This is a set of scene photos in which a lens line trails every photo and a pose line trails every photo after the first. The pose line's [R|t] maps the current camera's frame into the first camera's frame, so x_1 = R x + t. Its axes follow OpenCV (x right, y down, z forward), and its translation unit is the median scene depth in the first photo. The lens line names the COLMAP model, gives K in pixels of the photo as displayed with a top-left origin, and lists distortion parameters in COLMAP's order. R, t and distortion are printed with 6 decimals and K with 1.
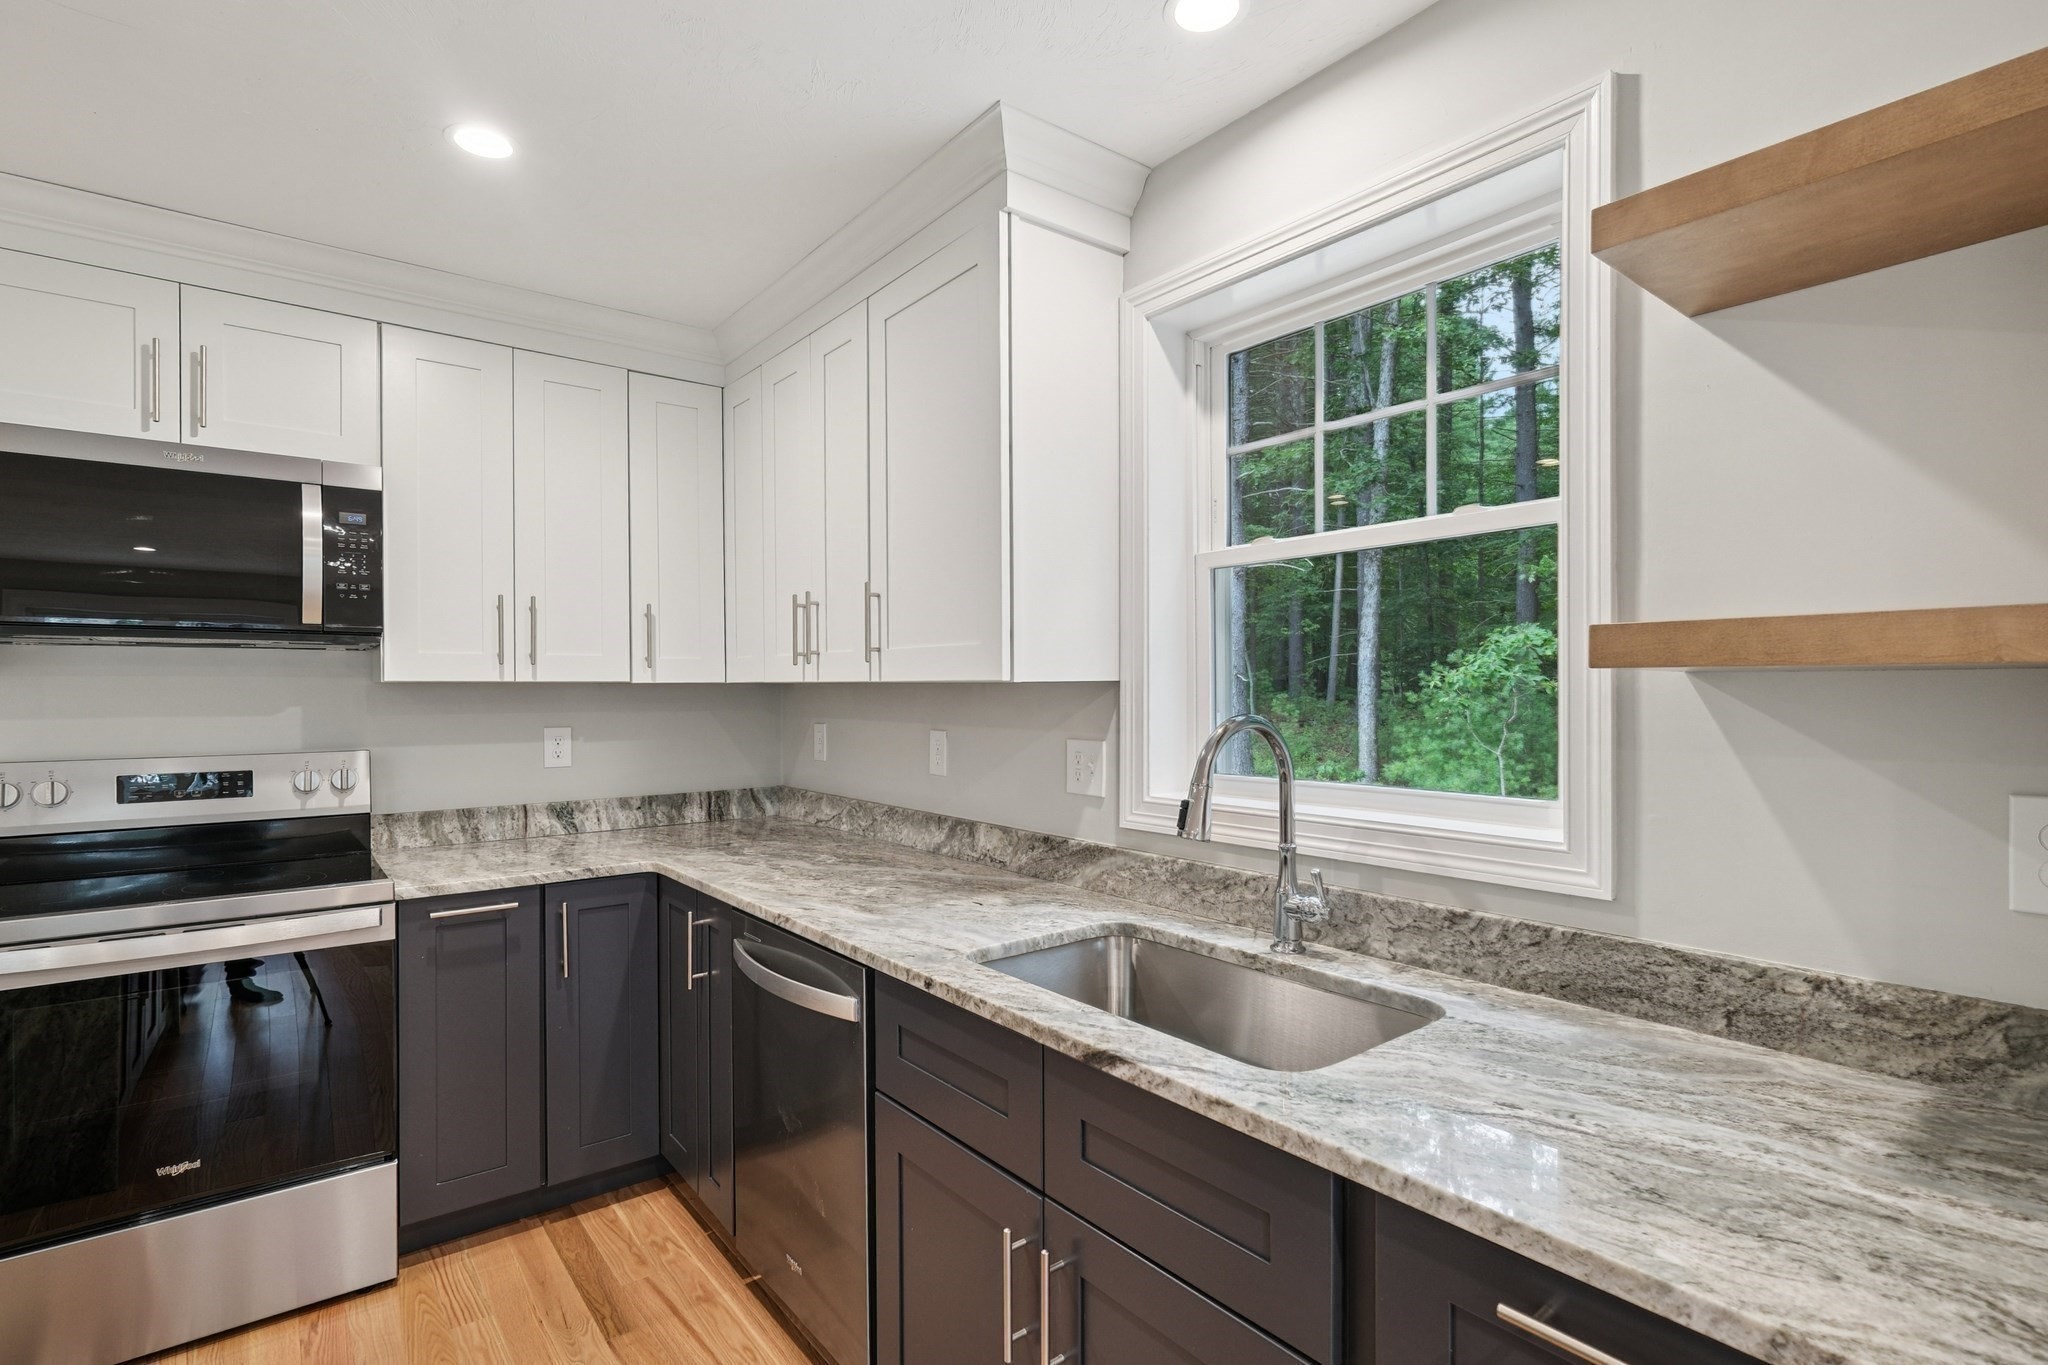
lens RADIAL K [[973.3, 0, 1019.2], [0, 973.3, 695.4], [0, 0, 1]] dist [-0.000983, -0.000984]
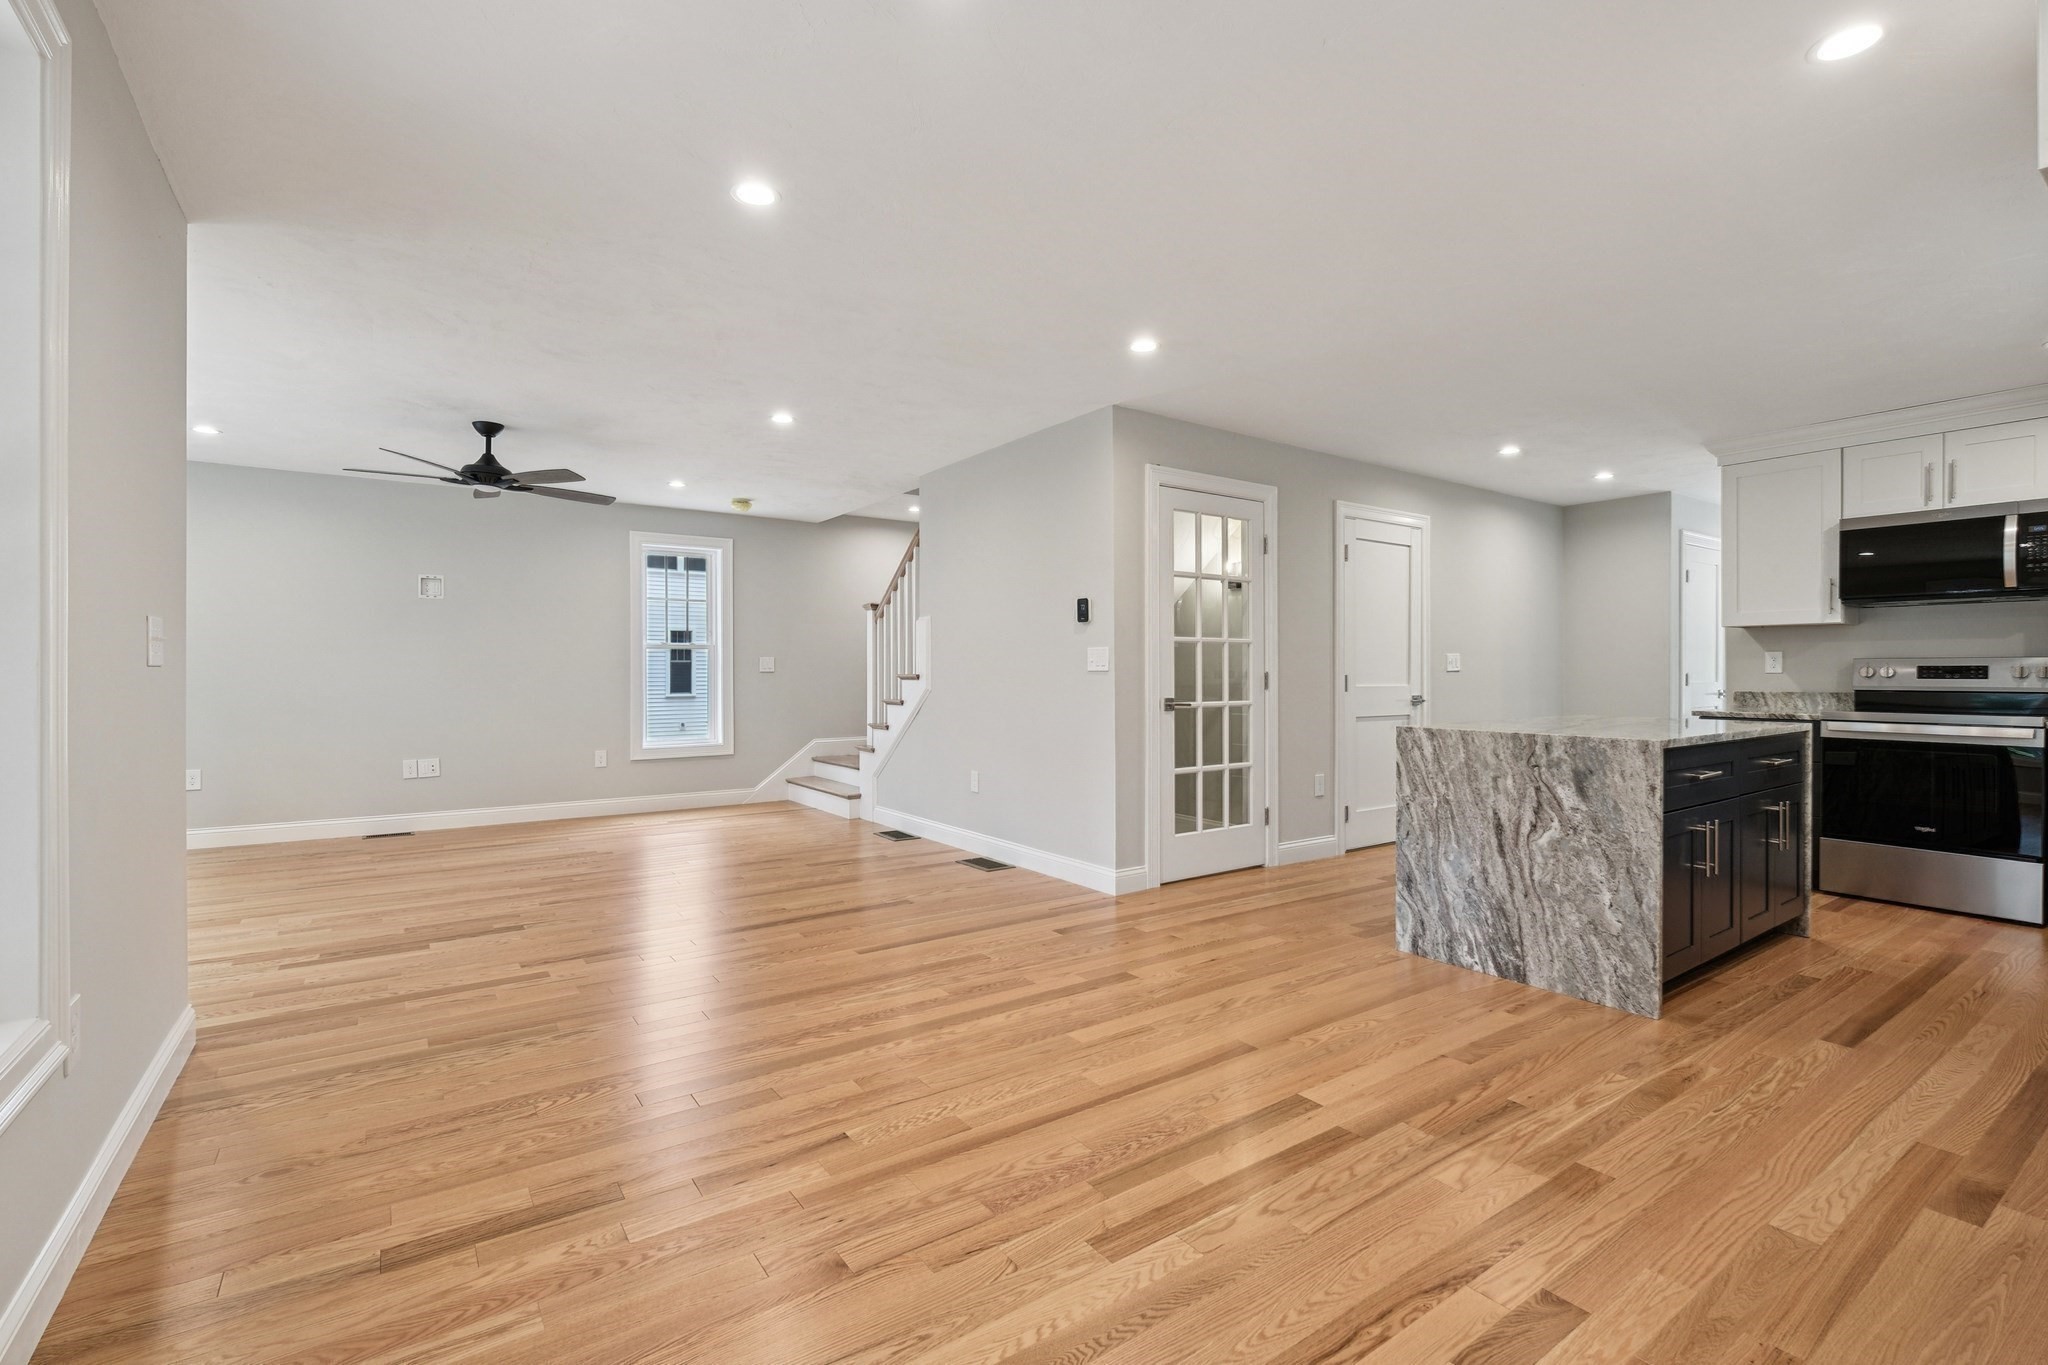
lens RADIAL K [[919.6, 0, 1025.0], [0, 919.6, 675.2], [0, 0, 1]] dist [-0.004520, 0.001005]
pose [[-0.052917, 0.008154, -0.998566, 1.282580], [-0.007731, 0.999933, 0.008575, 0.108492], [0.998569, 0.008173, -0.052851, -0.922784]]
